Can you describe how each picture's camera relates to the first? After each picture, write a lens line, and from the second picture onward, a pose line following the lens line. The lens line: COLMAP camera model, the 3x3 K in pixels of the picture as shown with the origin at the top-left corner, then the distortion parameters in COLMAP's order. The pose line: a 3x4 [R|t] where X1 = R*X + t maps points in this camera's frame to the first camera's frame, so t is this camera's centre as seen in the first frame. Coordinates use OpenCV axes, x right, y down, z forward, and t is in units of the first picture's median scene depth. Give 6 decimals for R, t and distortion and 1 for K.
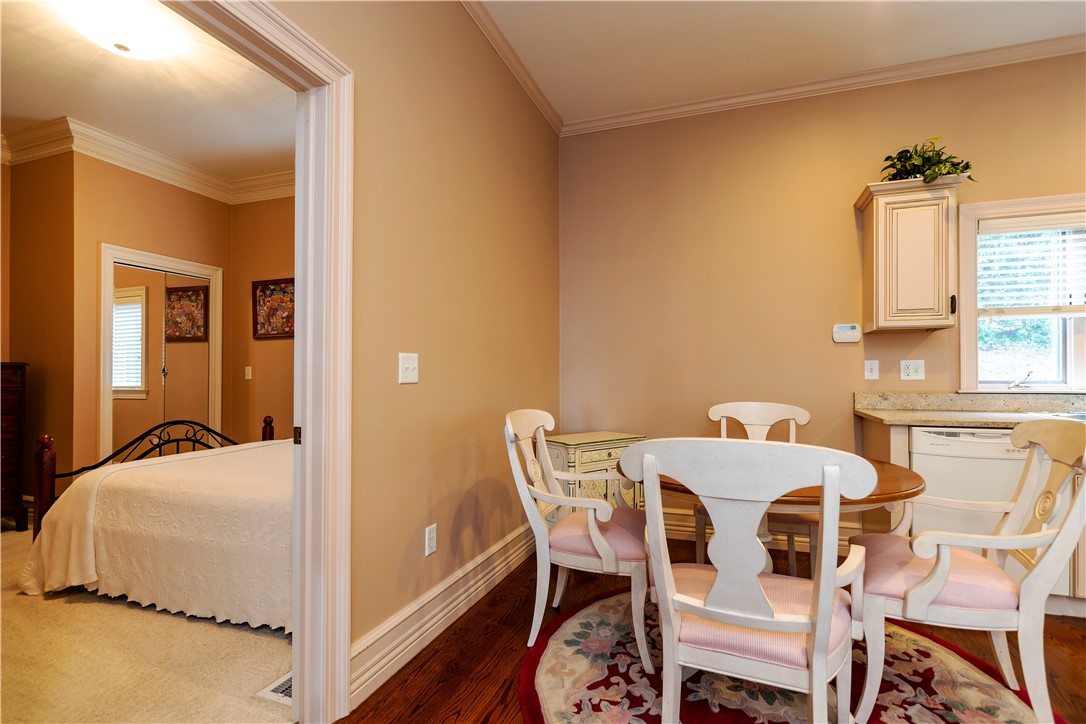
lens RADIAL K [[494.7, 0, 566.7], [0, 494.7, 372.8], [0, 0, 1]] dist [-0.005621, 0.001789]
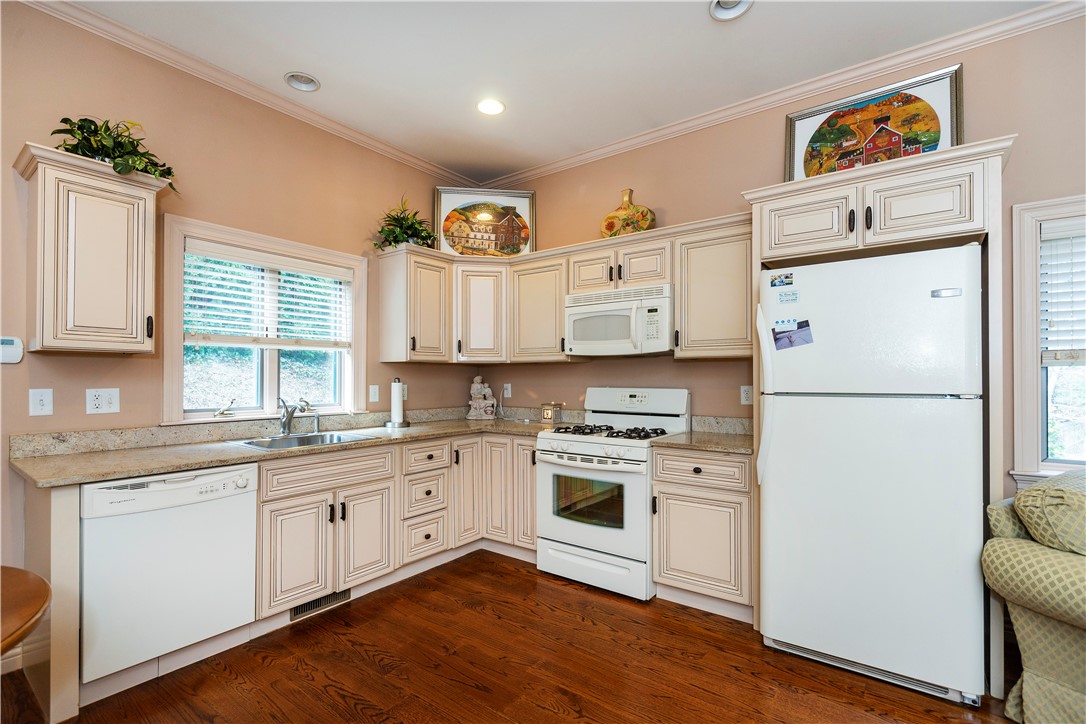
lens RADIAL K [[494.7, 0, 546.8], [0, 494.7, 376.2], [0, 0, 1]] dist [-0.005621, 0.001789]
pose [[0.292375, 0.006273, 0.956283, 0.144268], [-0.005557, 0.999973, -0.004860, -0.044933], [-0.956288, -0.003893, 0.292402, 0.078656]]
